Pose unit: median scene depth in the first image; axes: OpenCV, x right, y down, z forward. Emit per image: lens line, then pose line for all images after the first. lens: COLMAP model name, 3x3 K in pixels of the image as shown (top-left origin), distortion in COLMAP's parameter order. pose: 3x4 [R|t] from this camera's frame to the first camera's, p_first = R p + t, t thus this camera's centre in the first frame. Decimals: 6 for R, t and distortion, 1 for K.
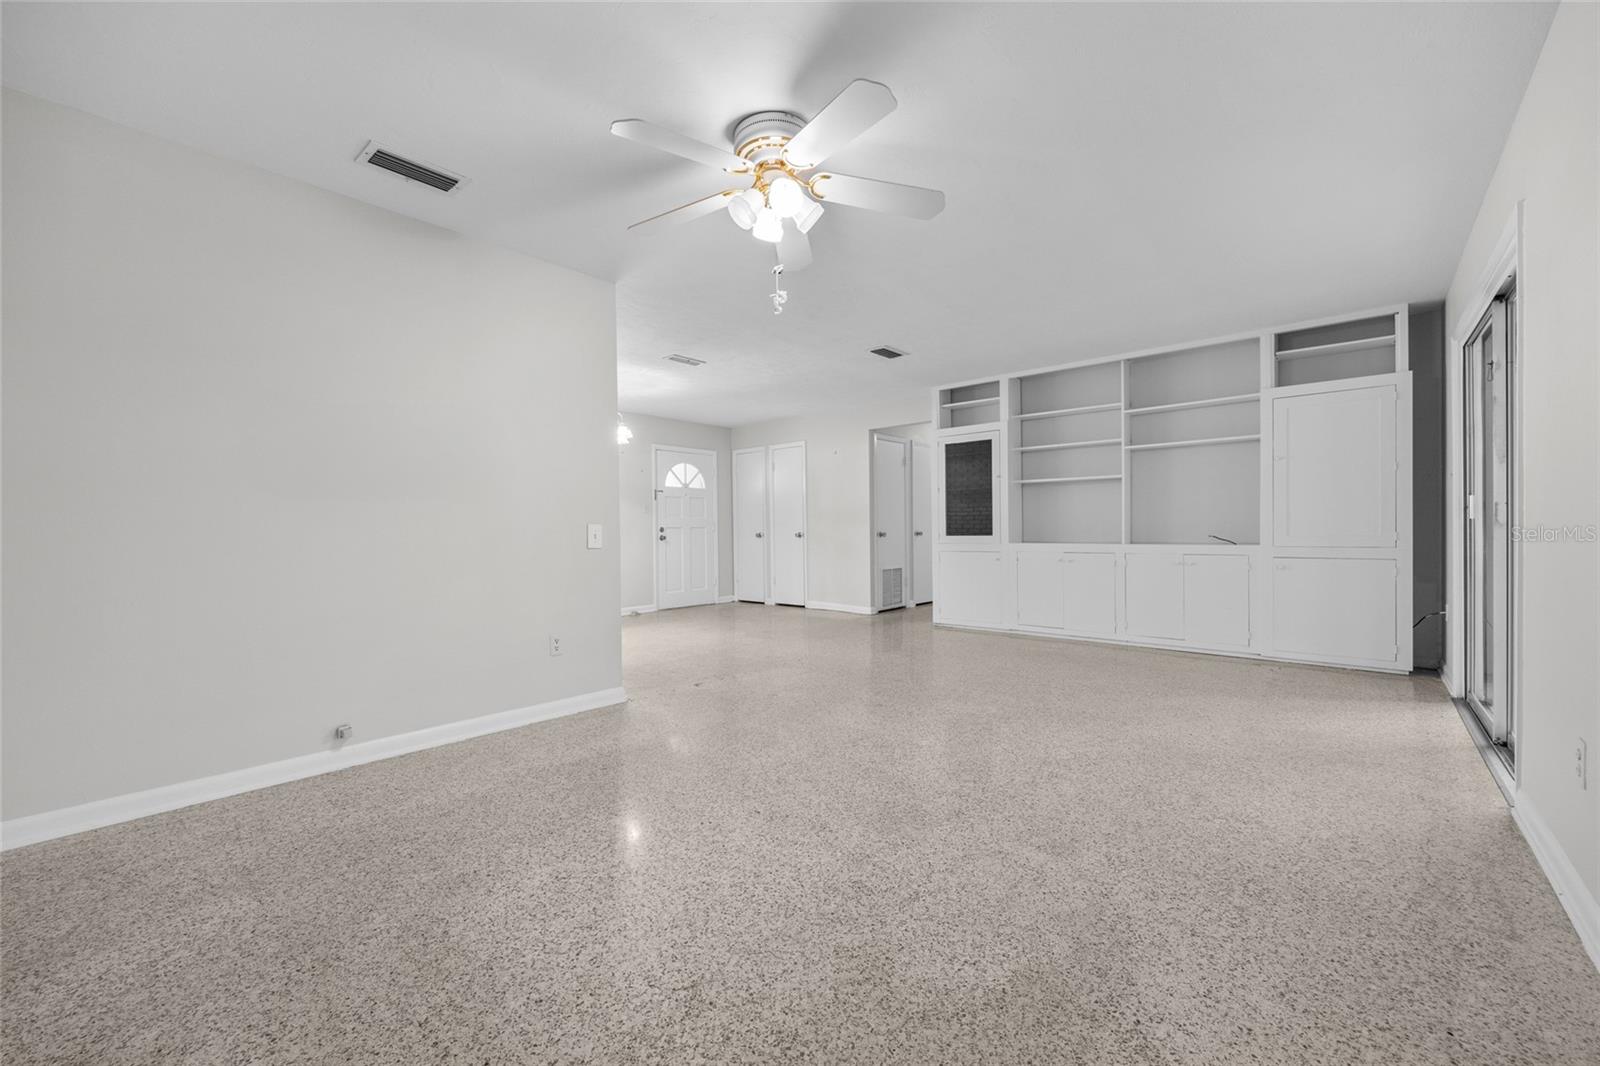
lens RADIAL K [[637.7, 0, 794.5], [0, 637.7, 537.2], [0, 0, 1]] dist [-0.003457, -0.000694]
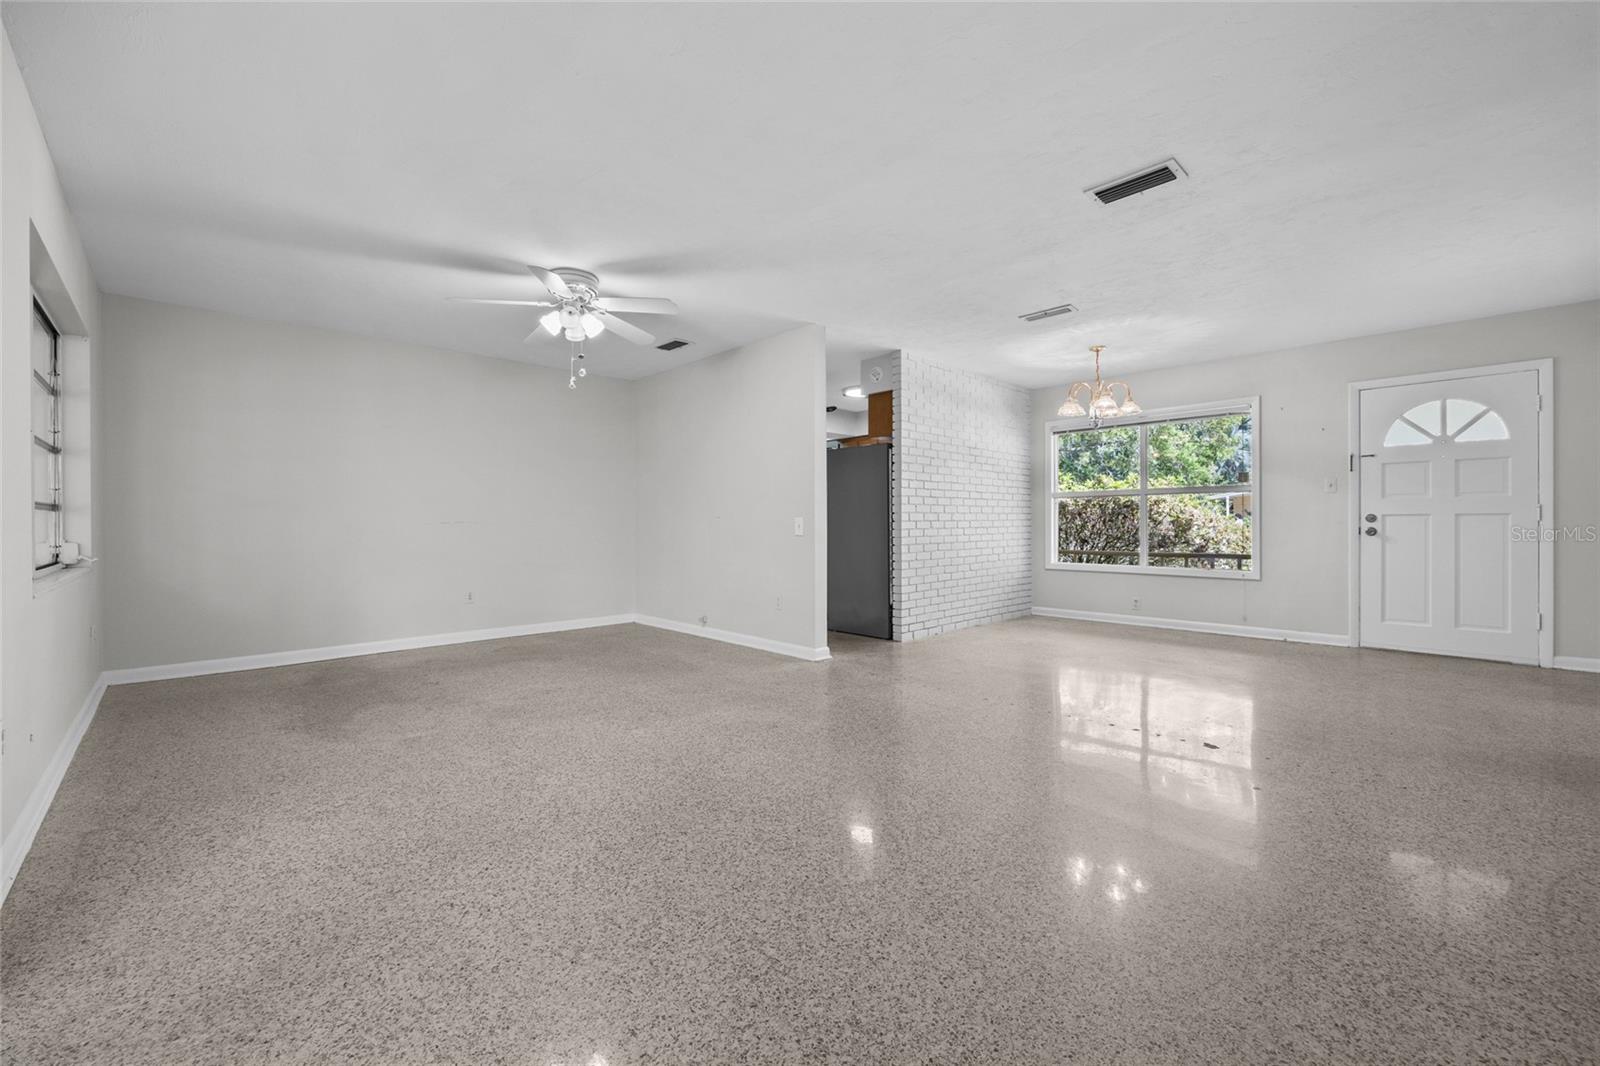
lens RADIAL K [[637.7, 0, 795.2], [0, 637.7, 524.1], [0, 0, 1]] dist [-0.003457, -0.000694]
pose [[-0.082947, 0.010563, -0.996498, 1.051998], [-0.006630, 0.999916, 0.011151, -0.021670], [0.996532, 0.007531, -0.082870, 1.168787]]
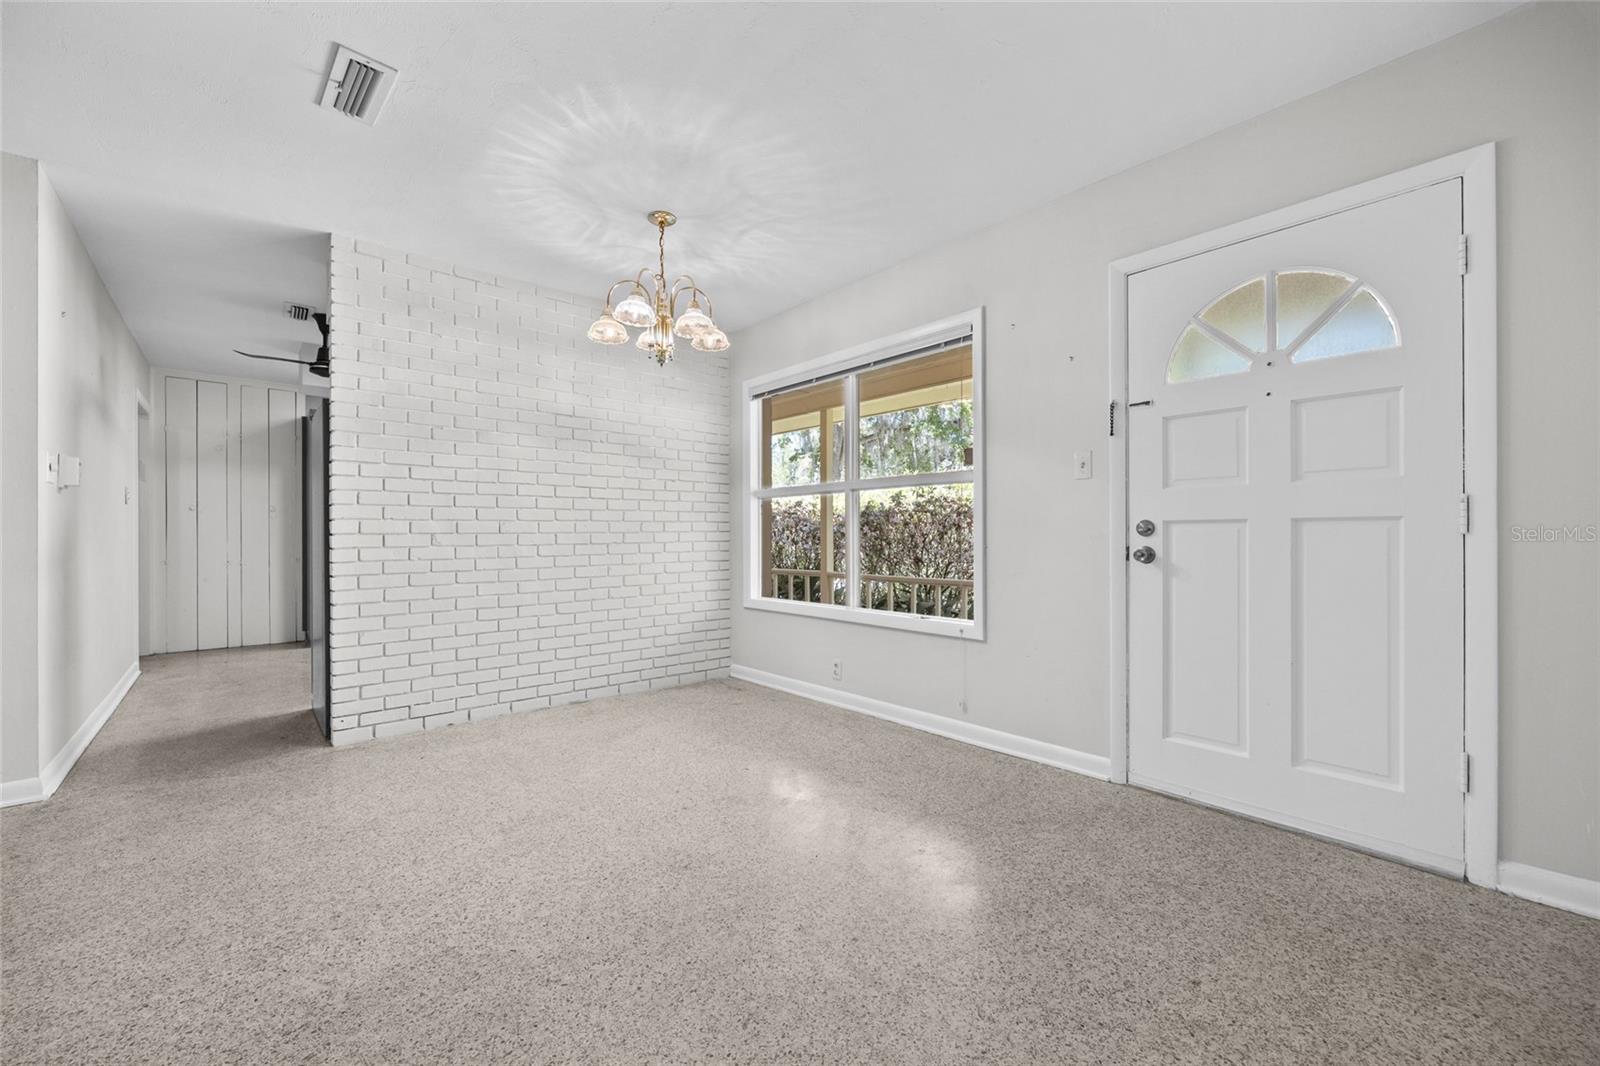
lens RADIAL K [[637.7, 0, 793.8], [0, 637.7, 534.8], [0, 0, 1]] dist [-0.003457, -0.000694]
pose [[-0.123429, 0.009364, -0.992309, 0.274226], [-0.005269, 0.999935, 0.010091, -0.025114], [0.992339, 0.006474, -0.123372, 2.041687]]
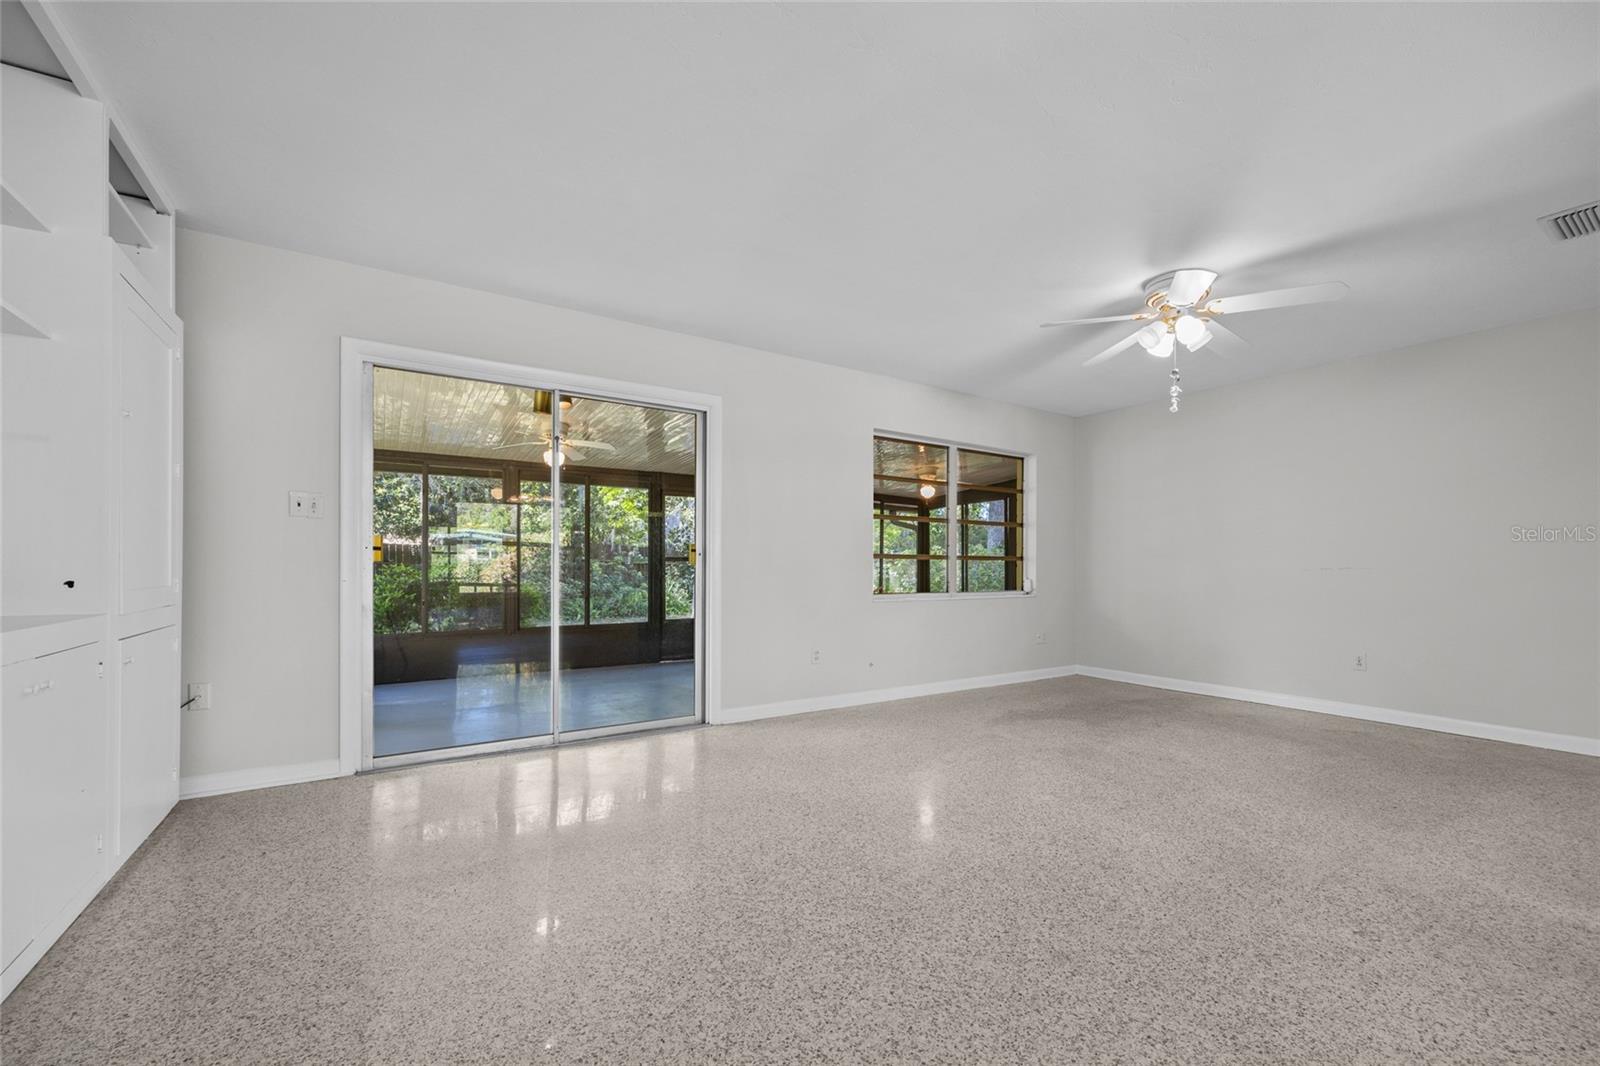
lens RADIAL K [[637.7, 0, 799.7], [0, 637.7, 564.8], [0, 0, 1]] dist [-0.003457, -0.000694]
pose [[-0.962655, 0.008147, 0.270609, 0.260537], [0.009006, 0.999958, 0.001930, -0.022389], [-0.270582, 0.004295, -0.962687, 1.752089]]
